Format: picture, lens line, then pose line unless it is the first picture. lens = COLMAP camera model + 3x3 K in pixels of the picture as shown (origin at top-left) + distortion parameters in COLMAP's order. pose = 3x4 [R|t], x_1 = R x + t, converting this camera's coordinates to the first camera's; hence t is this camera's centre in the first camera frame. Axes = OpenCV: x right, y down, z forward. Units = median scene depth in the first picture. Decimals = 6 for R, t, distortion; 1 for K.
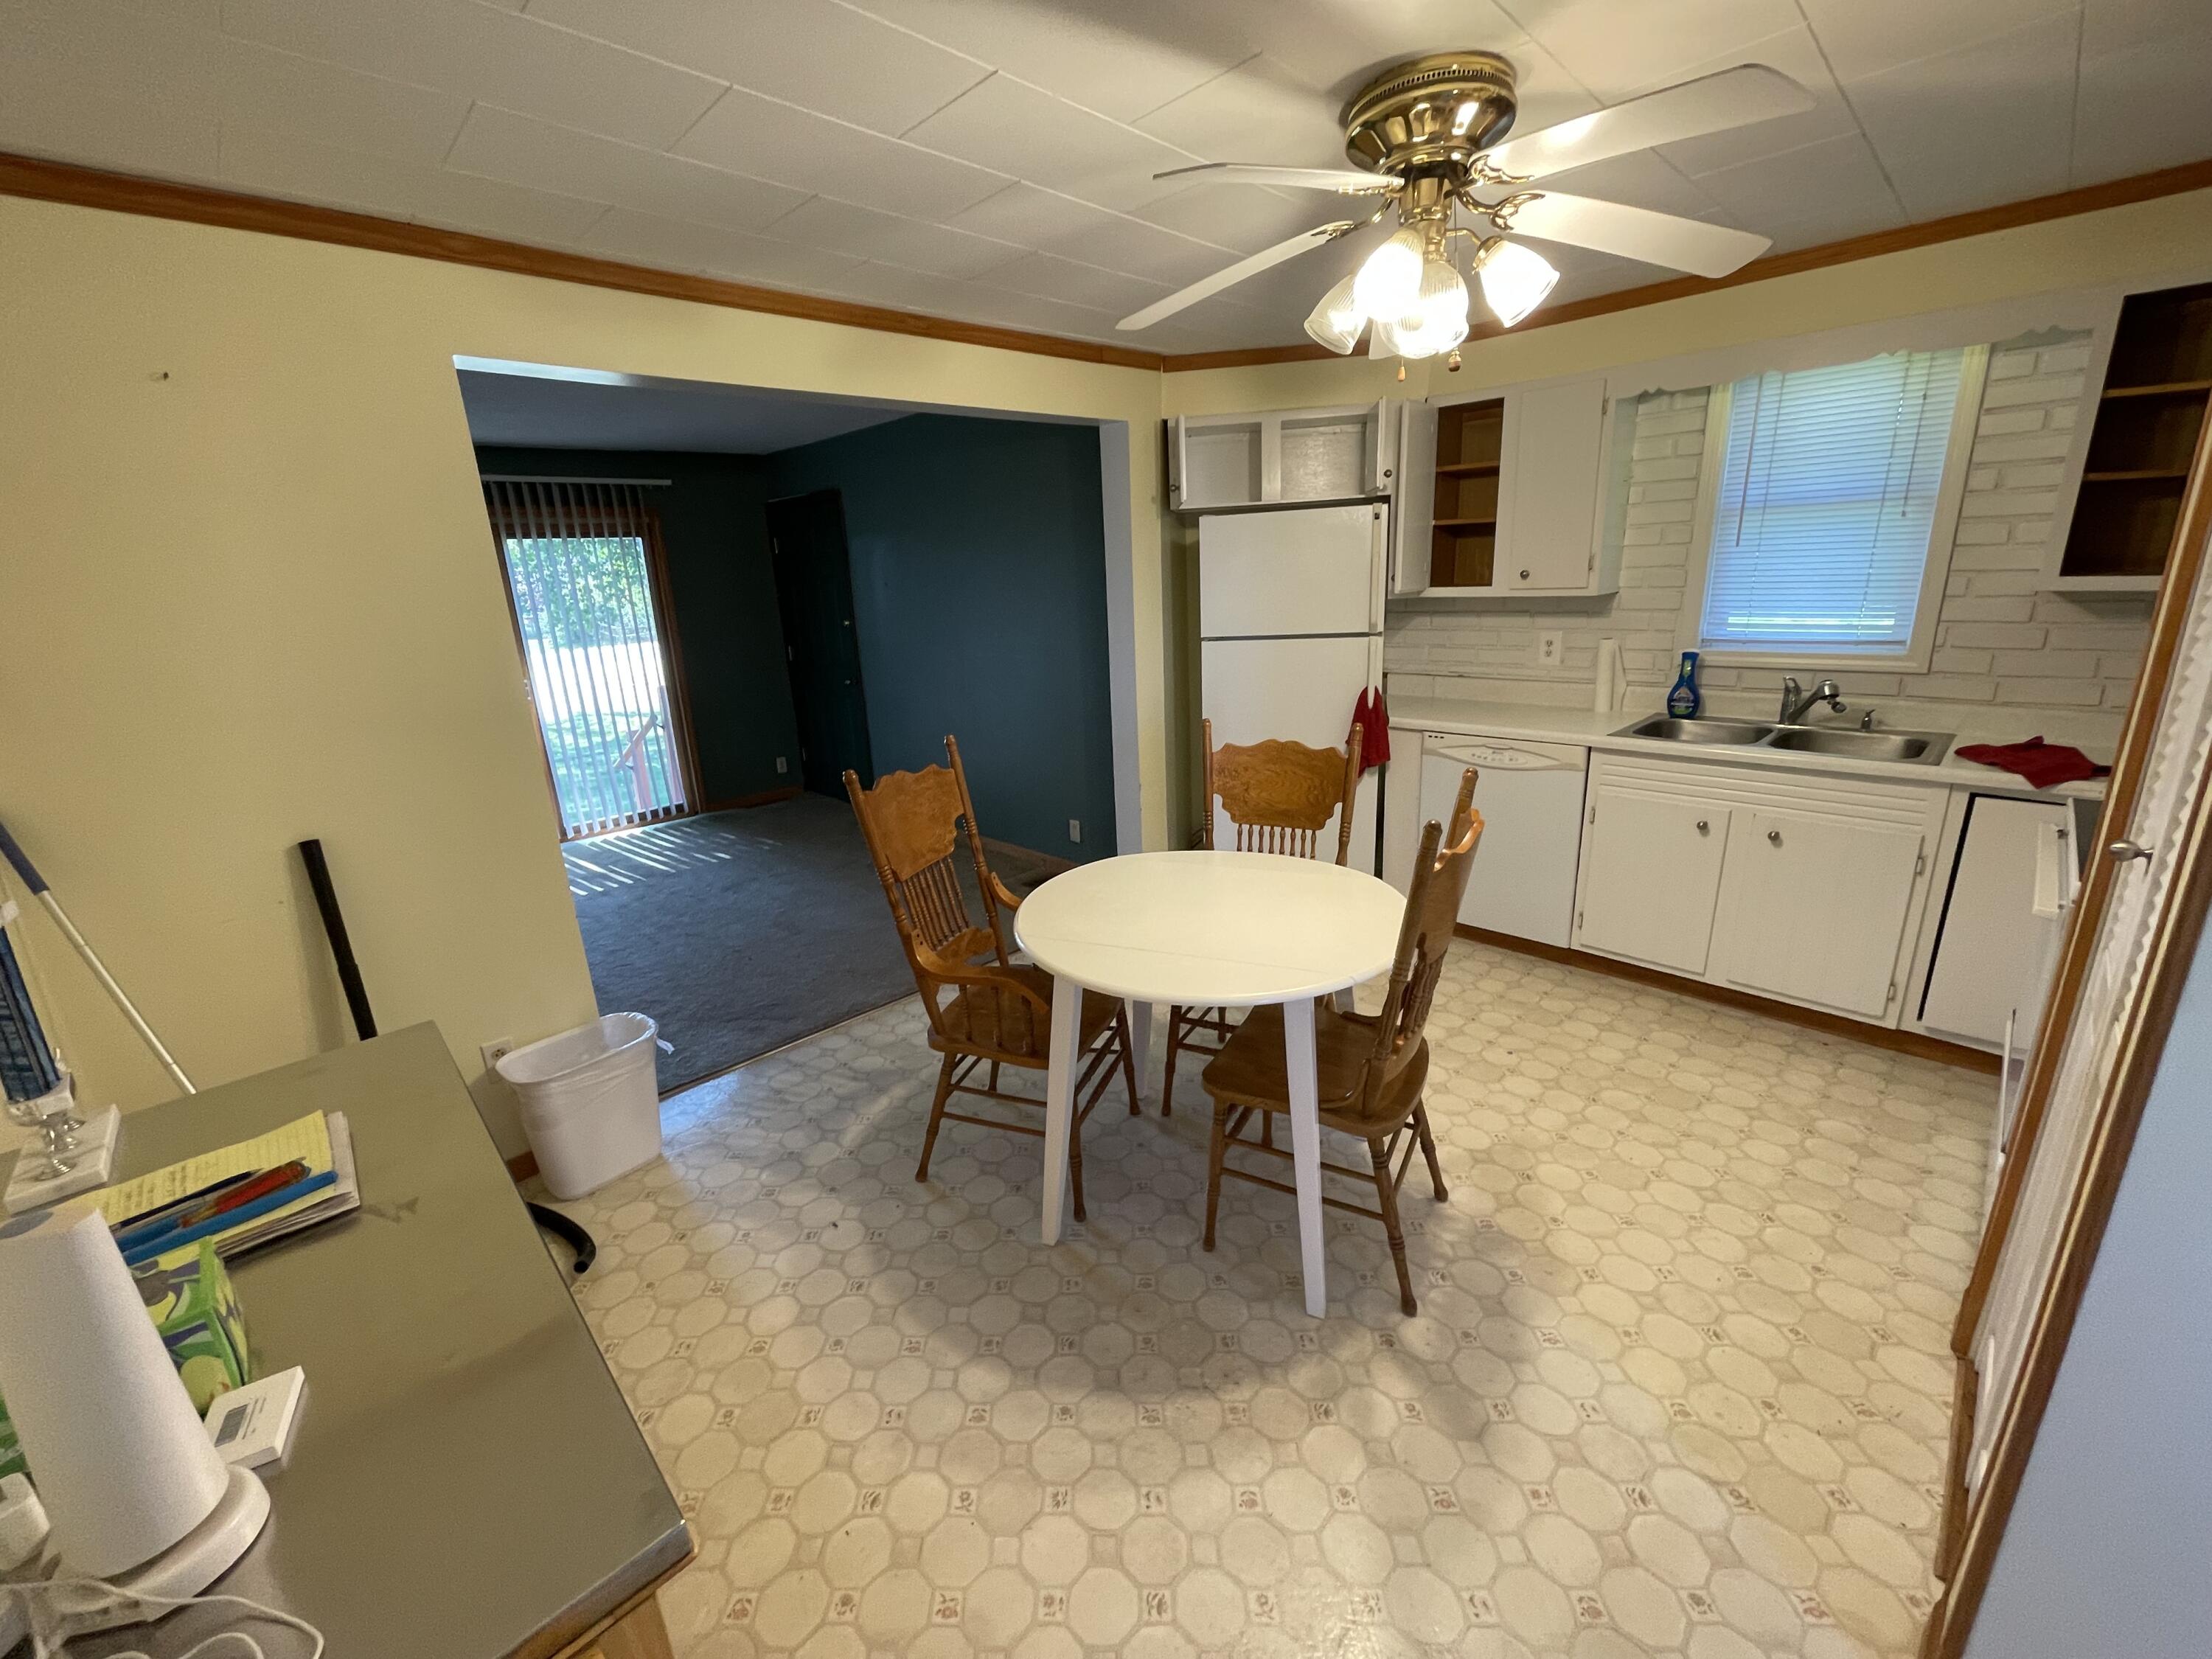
lens RADIAL K [[895.3, 0, 1095.0], [0, 895.3, 821.9], [0, 0, 1]] dist [-0.010843, 0.006753]
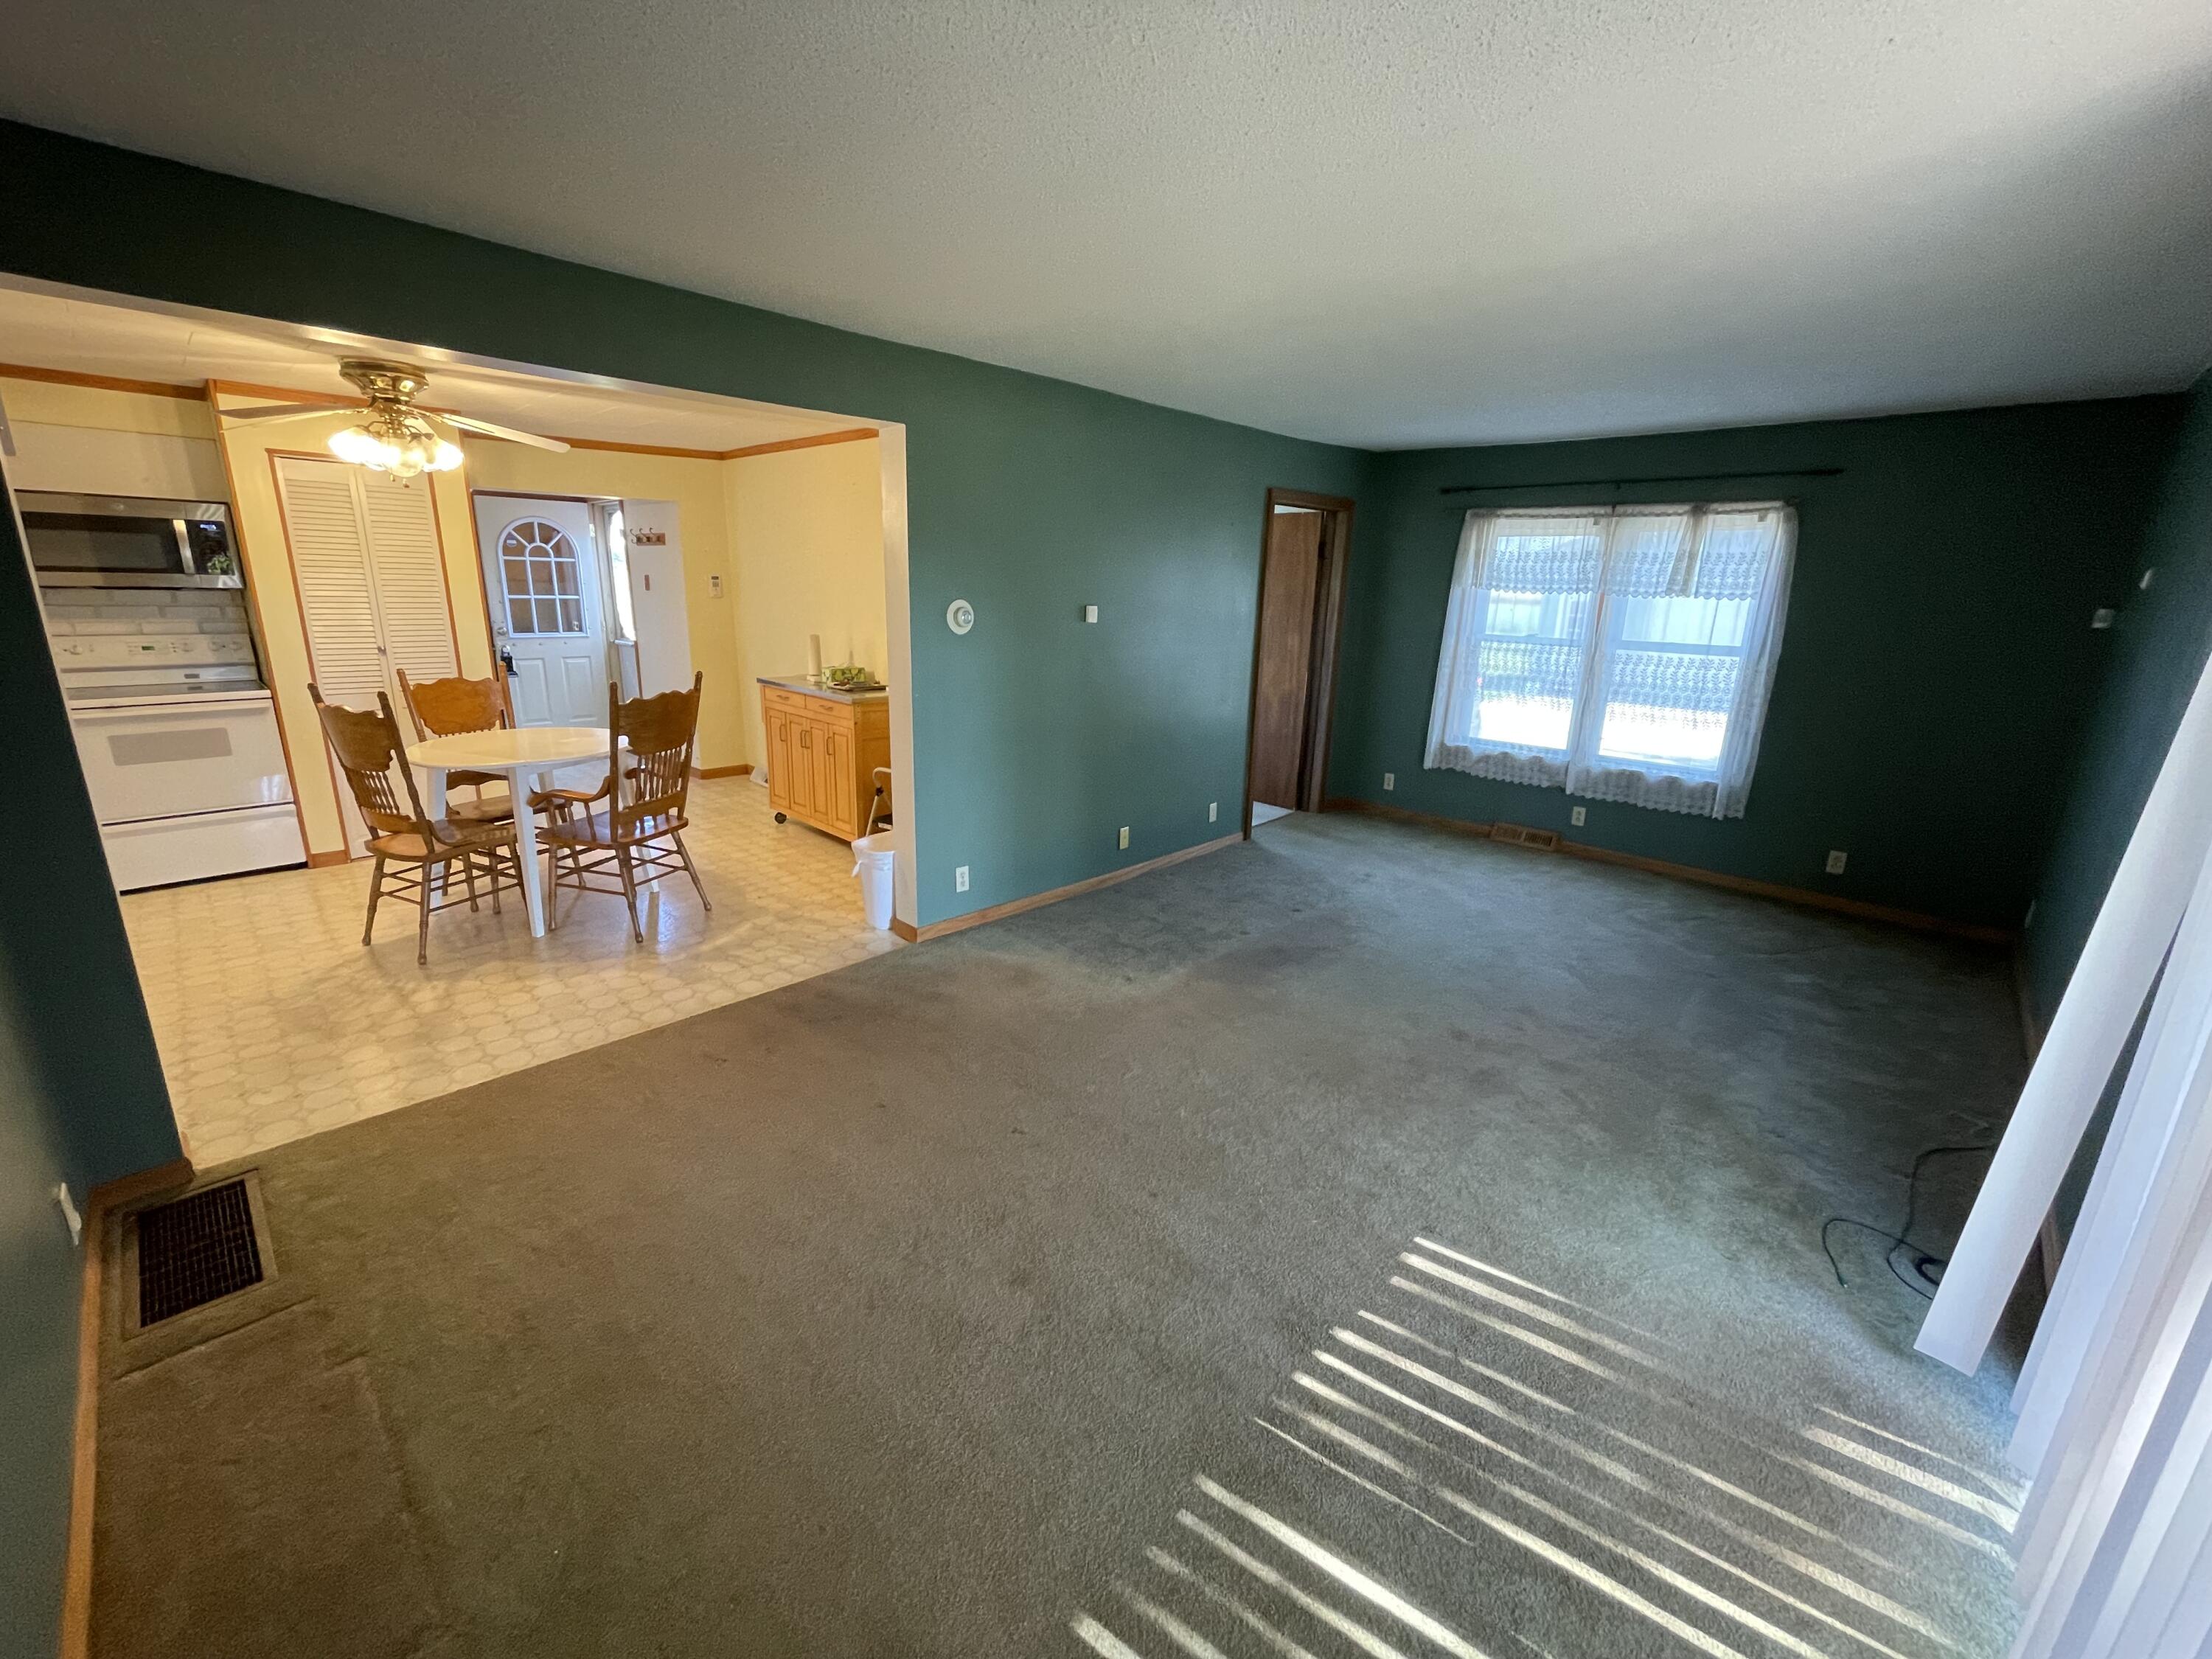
lens RADIAL K [[895.3, 0, 1095.0], [0, 895.3, 821.9], [0, 0, 1]] dist [-0.010843, 0.006753]
pose [[-0.999219, 0.027753, -0.028112, -0.799024], [0.009335, 0.857363, 0.514627, -0.573096], [0.038385, 0.513963, -0.856953, 2.147085]]
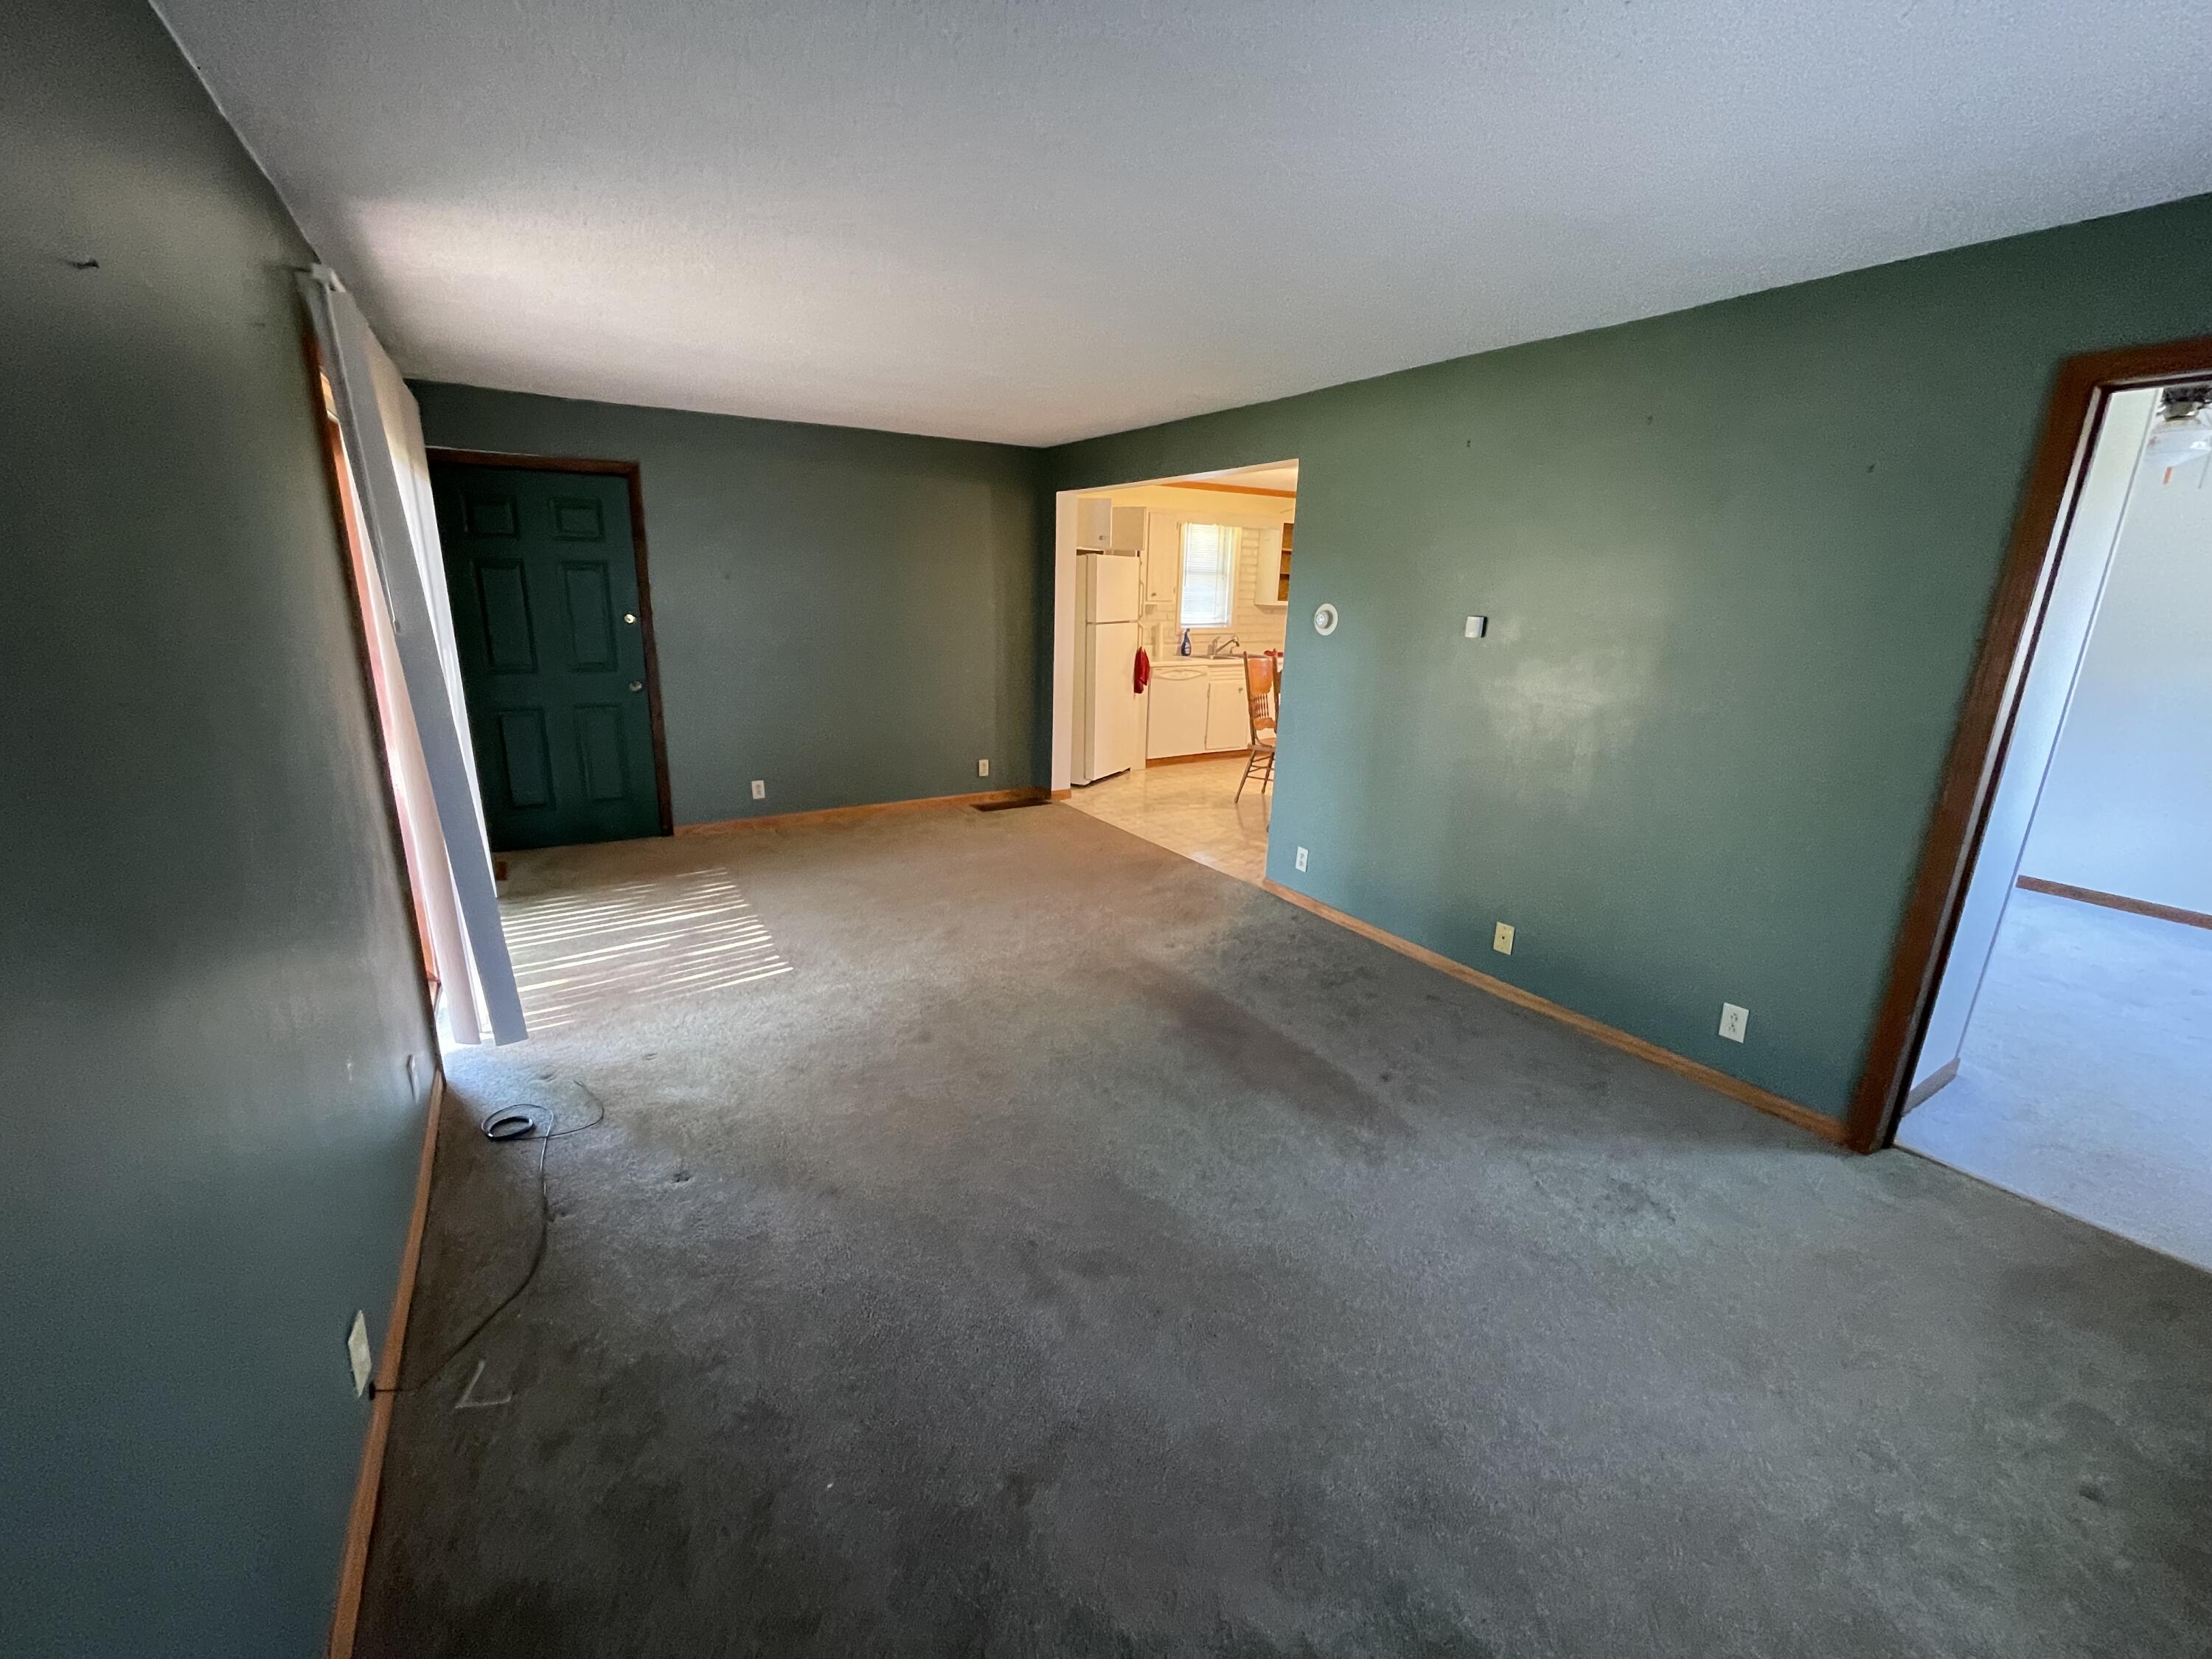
lens RADIAL K [[895.3, 0, 1095.0], [0, 895.3, 821.9], [0, 0, 1]] dist [-0.010843, 0.006753]
pose [[0.217779, -0.202792, 0.954698, -2.228437], [0.233583, 0.960578, 0.150757, -0.129792], [-0.947634, 0.190170, 0.256563, 0.847913]]
